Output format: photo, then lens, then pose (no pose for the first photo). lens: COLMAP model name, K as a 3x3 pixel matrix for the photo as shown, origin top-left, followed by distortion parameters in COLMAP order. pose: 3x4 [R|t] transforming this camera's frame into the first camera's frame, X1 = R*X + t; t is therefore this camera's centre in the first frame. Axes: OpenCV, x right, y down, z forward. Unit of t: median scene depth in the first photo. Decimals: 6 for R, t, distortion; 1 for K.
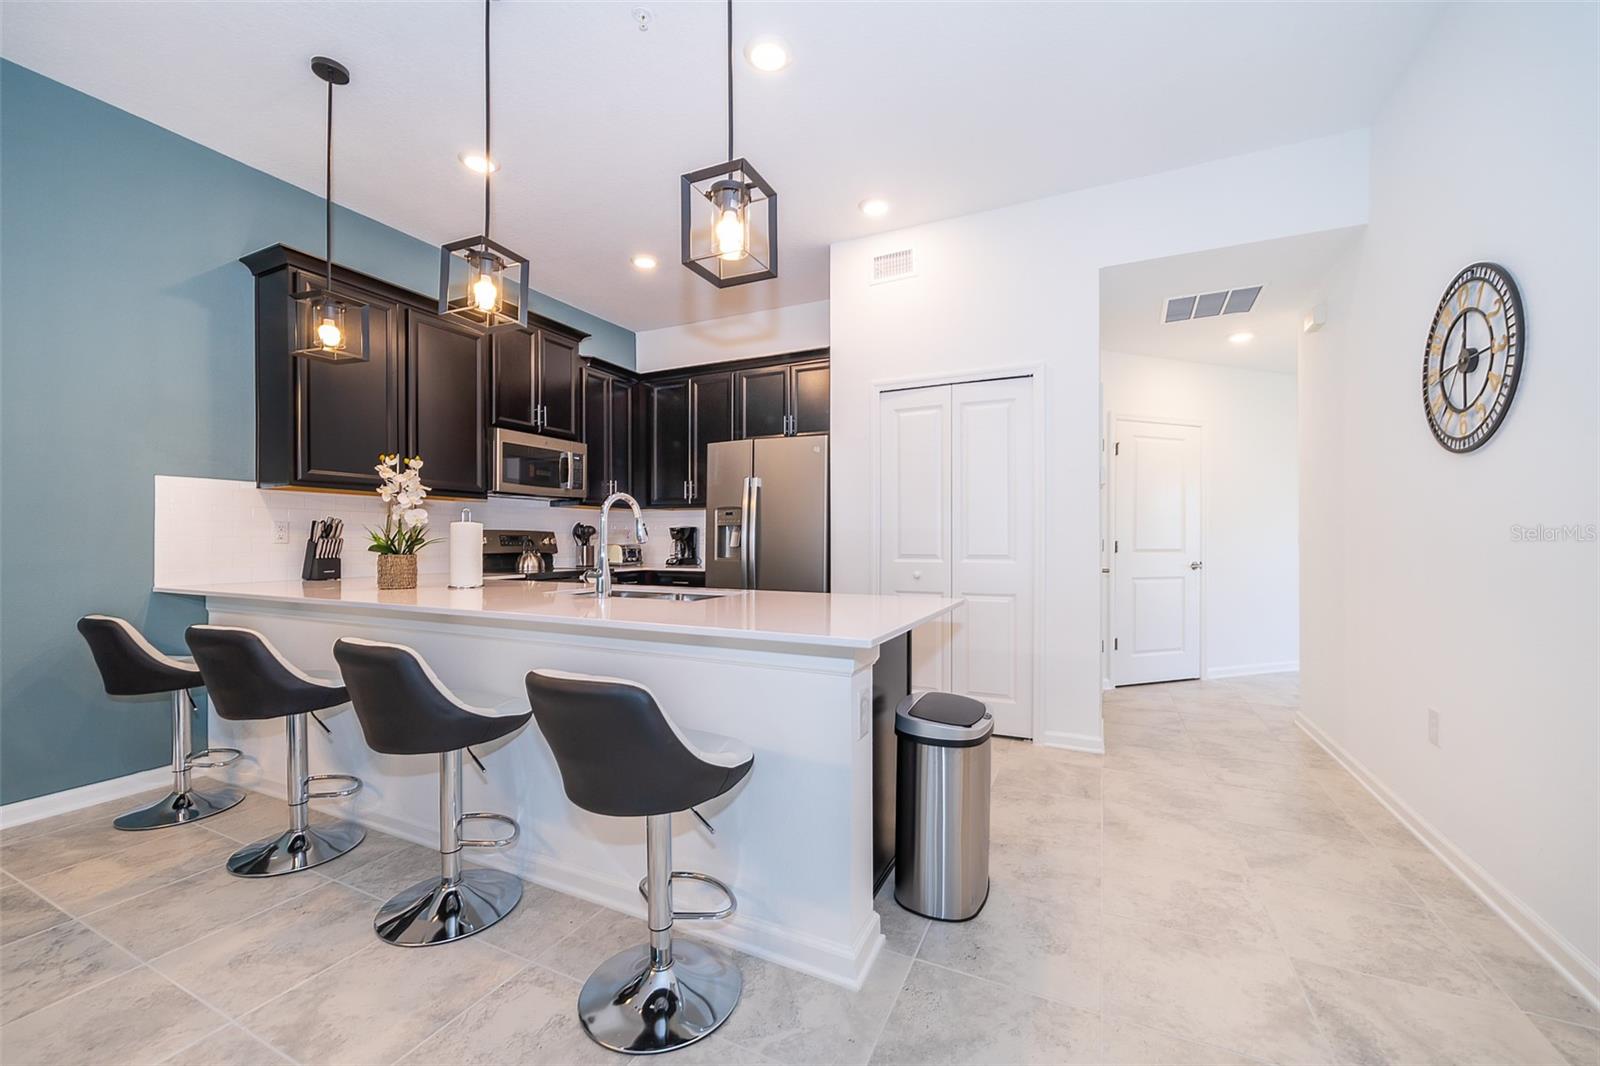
lens RADIAL K [[607.9, 0, 791.1], [0, 607.9, 539.6], [0, 0, 1]] dist [-0.000104, -0.000078]
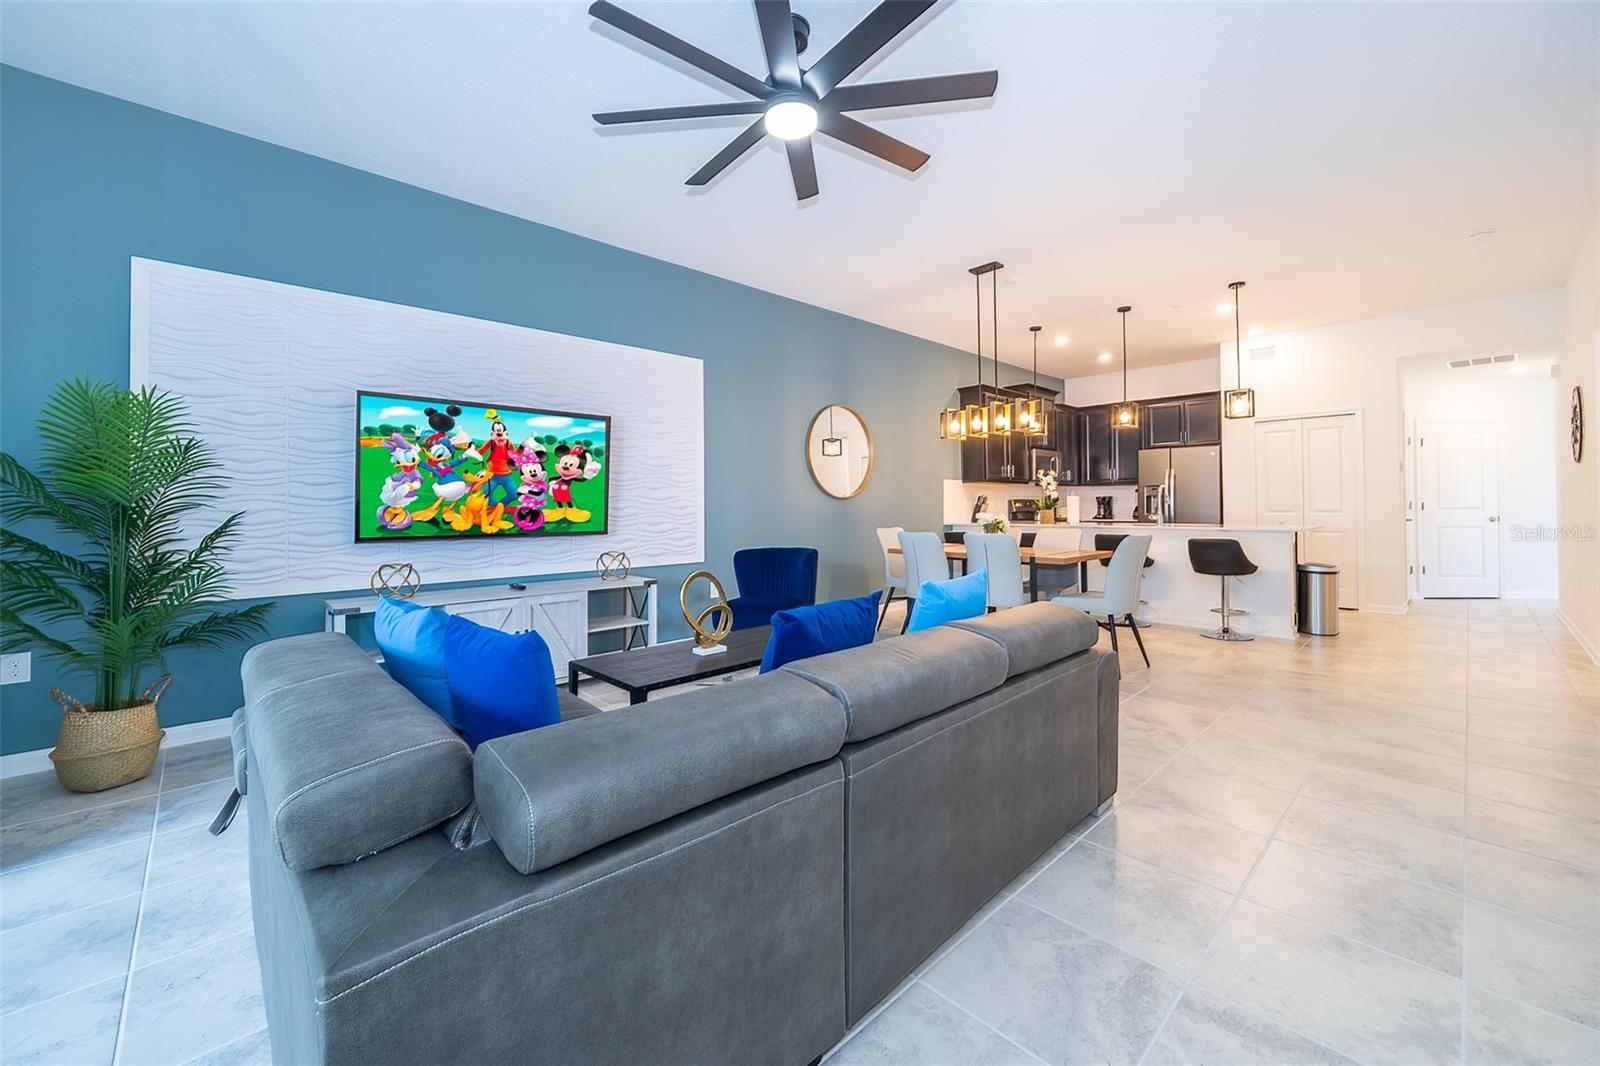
lens RADIAL K [[649.9, 0, 794.7], [0, 649.9, 509.4], [0, 0, 1]] dist [0.019388, -0.000049]
pose [[0.946286, 0.001762, -0.323326, -0.803355], [0.000530, 0.999975, 0.006999, 0.002918], [0.323330, -0.006795, 0.946262, -2.036419]]
